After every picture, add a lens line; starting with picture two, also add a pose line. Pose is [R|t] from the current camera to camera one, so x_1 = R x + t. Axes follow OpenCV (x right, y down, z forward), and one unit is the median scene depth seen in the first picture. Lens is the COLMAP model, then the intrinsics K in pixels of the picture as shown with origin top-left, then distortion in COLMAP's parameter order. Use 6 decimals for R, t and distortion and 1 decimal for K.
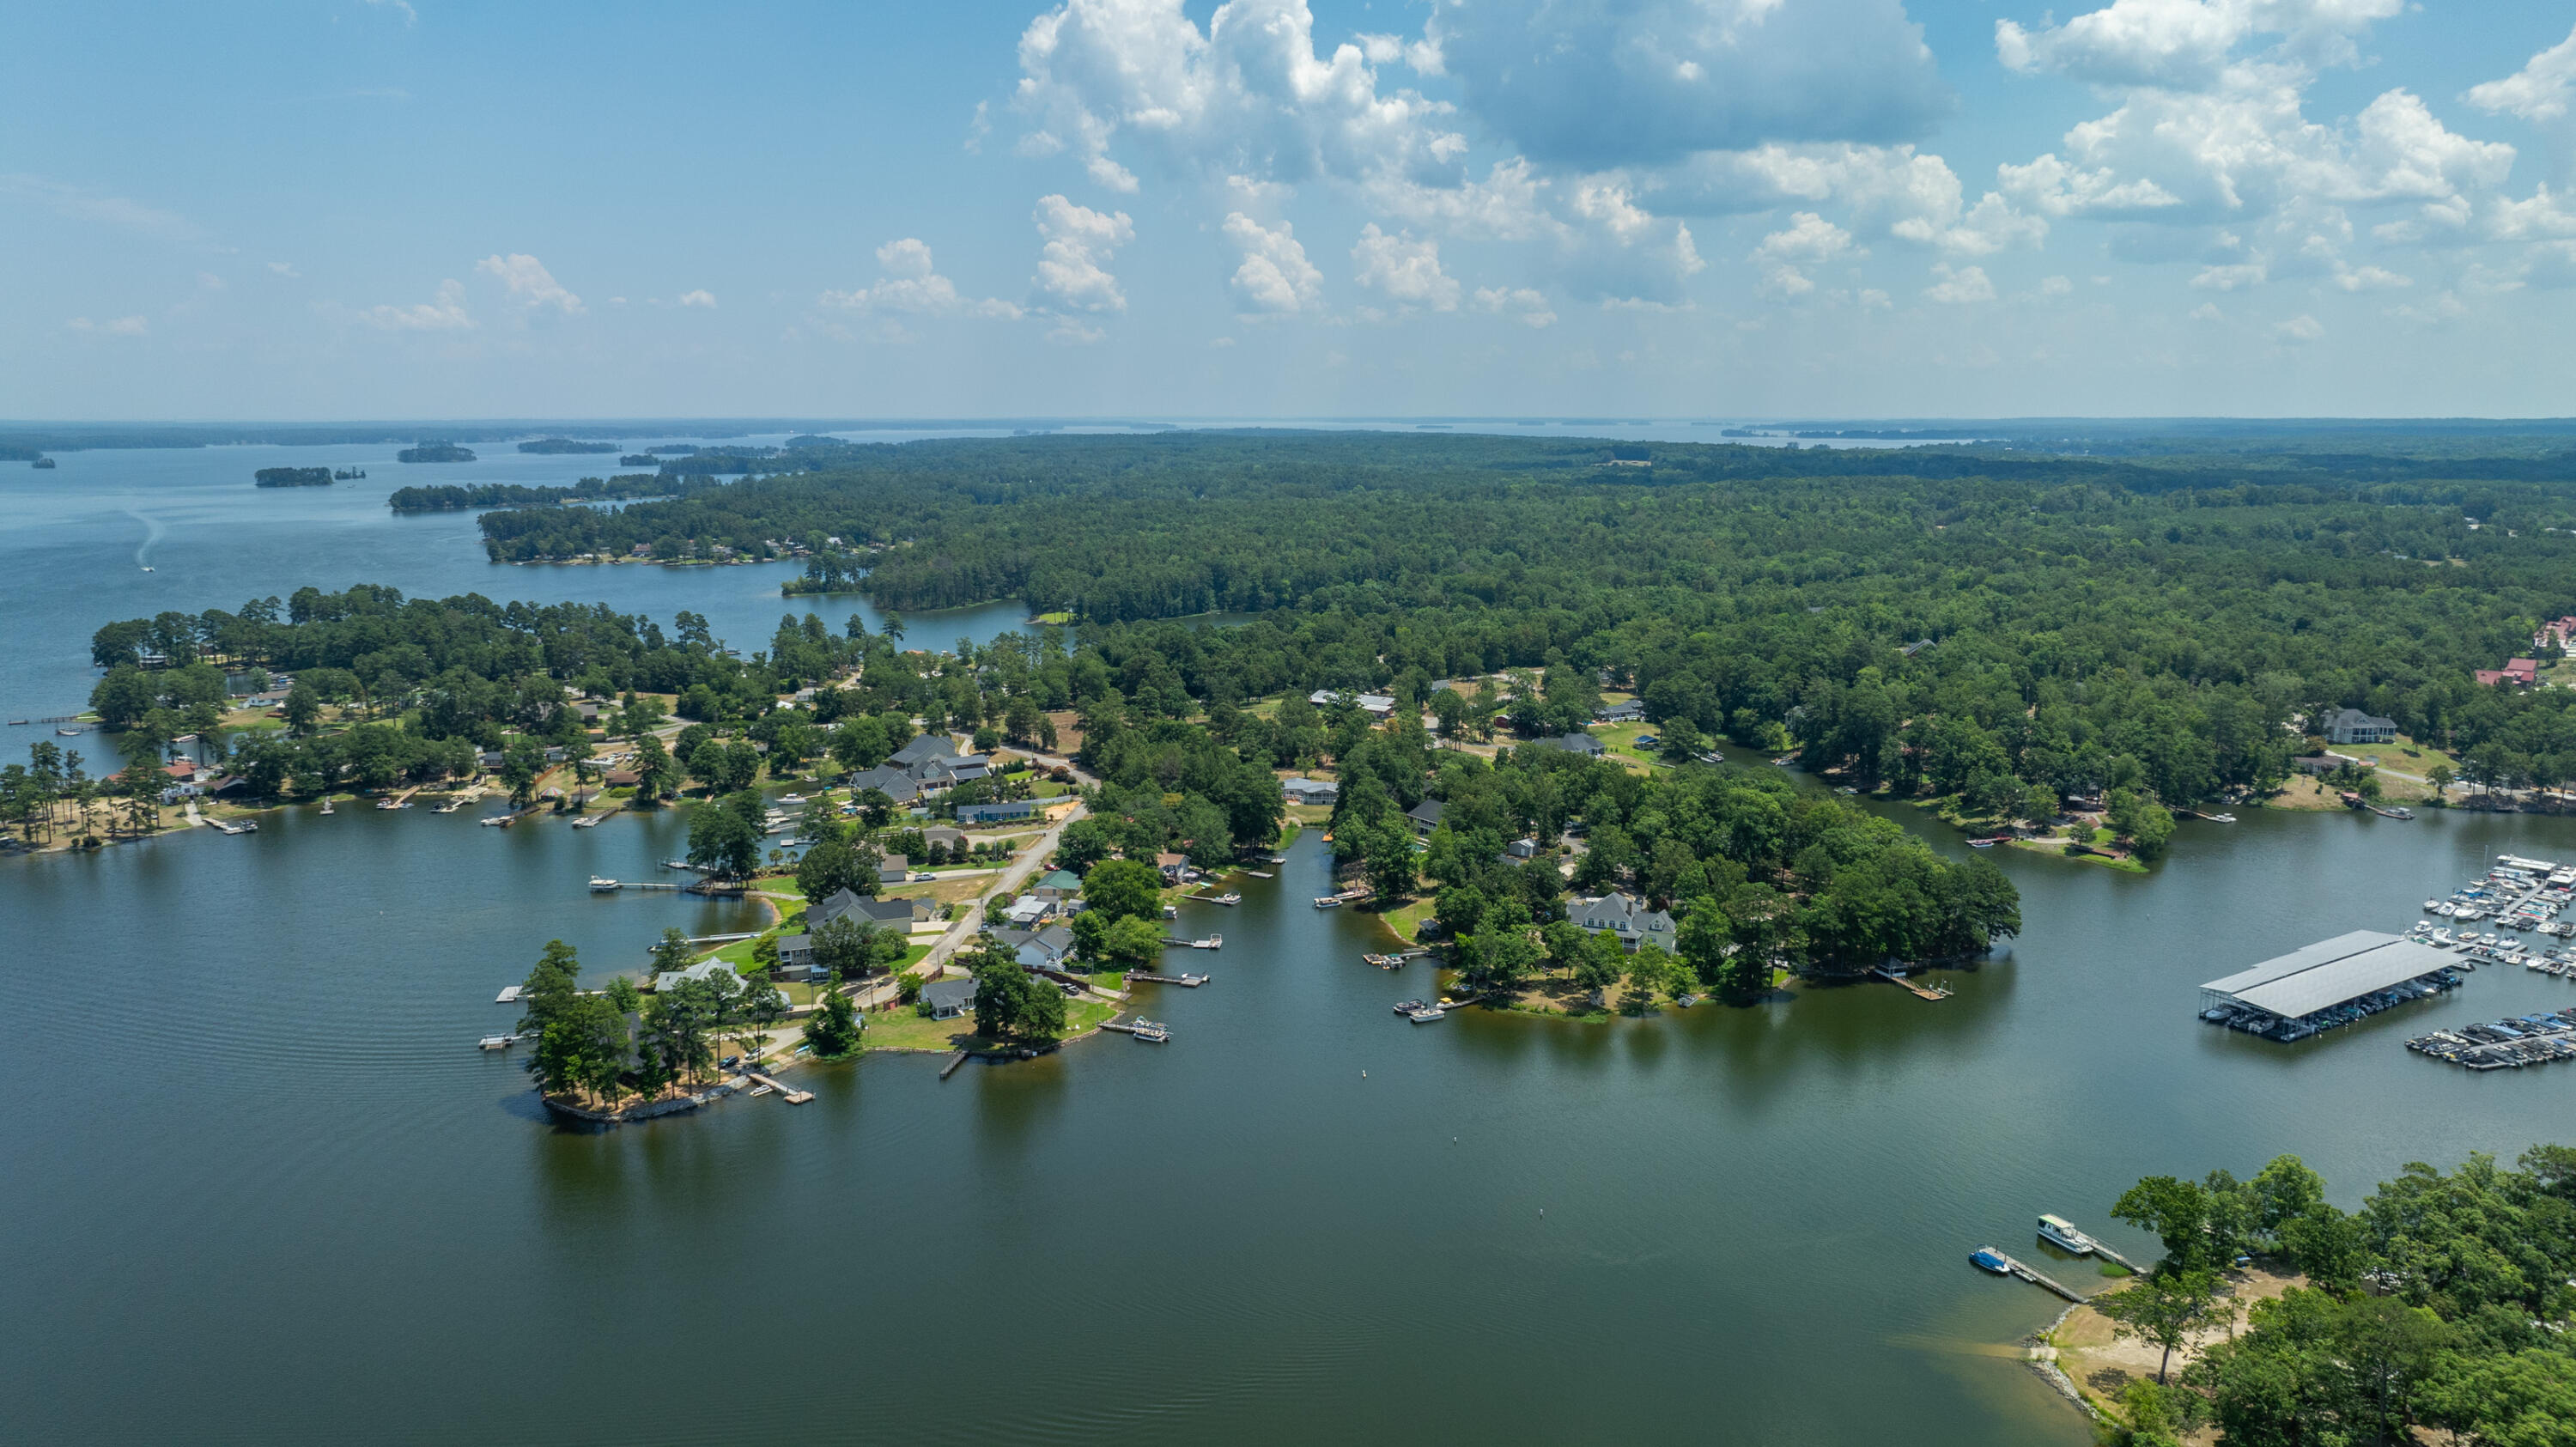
lens RADIAL K [[1859.3, 0, 1329.9], [0, 1859.3, 722.1], [0, 0, 1]] dist [-0.006725, -0.007602]
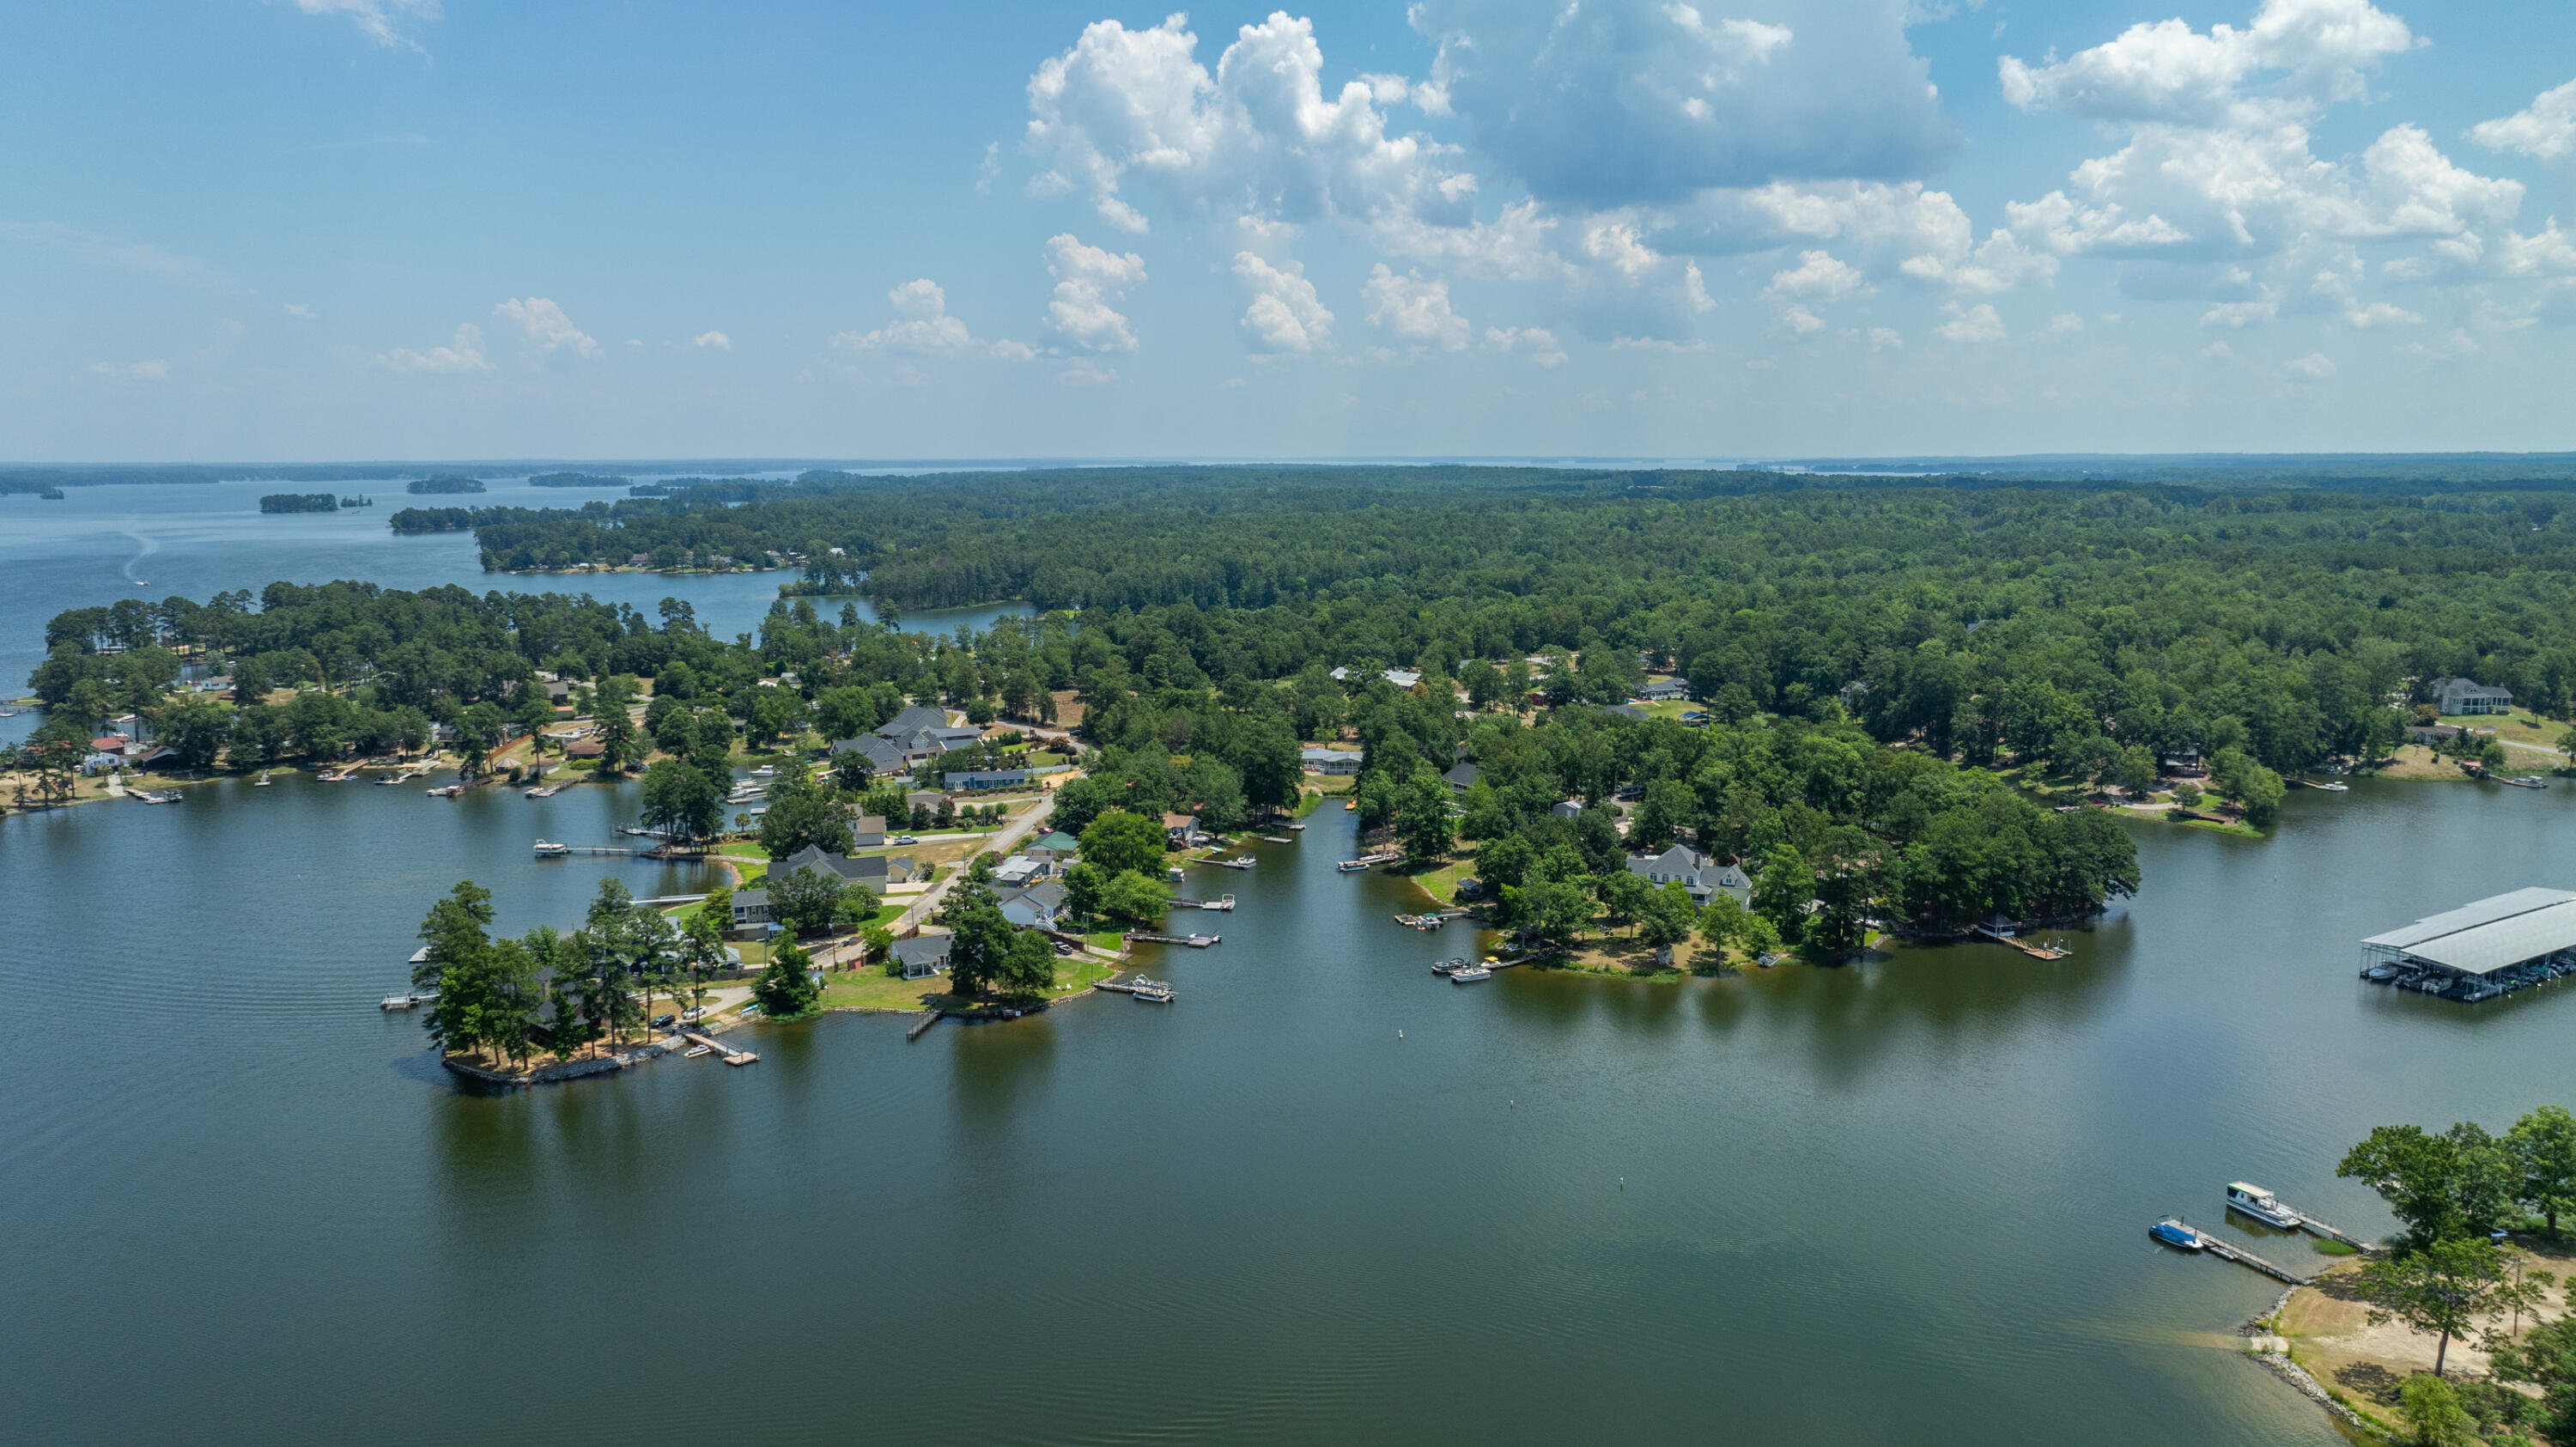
lens RADIAL K [[1832.9, 0, 1285.7], [0, 1832.9, 709.2], [0, 0, 1]] dist [-0.013204, 0.004977]
pose [[0.999372, -0.014324, -0.032397, -0.003416], [0.013067, 0.999166, -0.038697, 0.044010], [0.032925, 0.038250, 0.998726, 0.092133]]
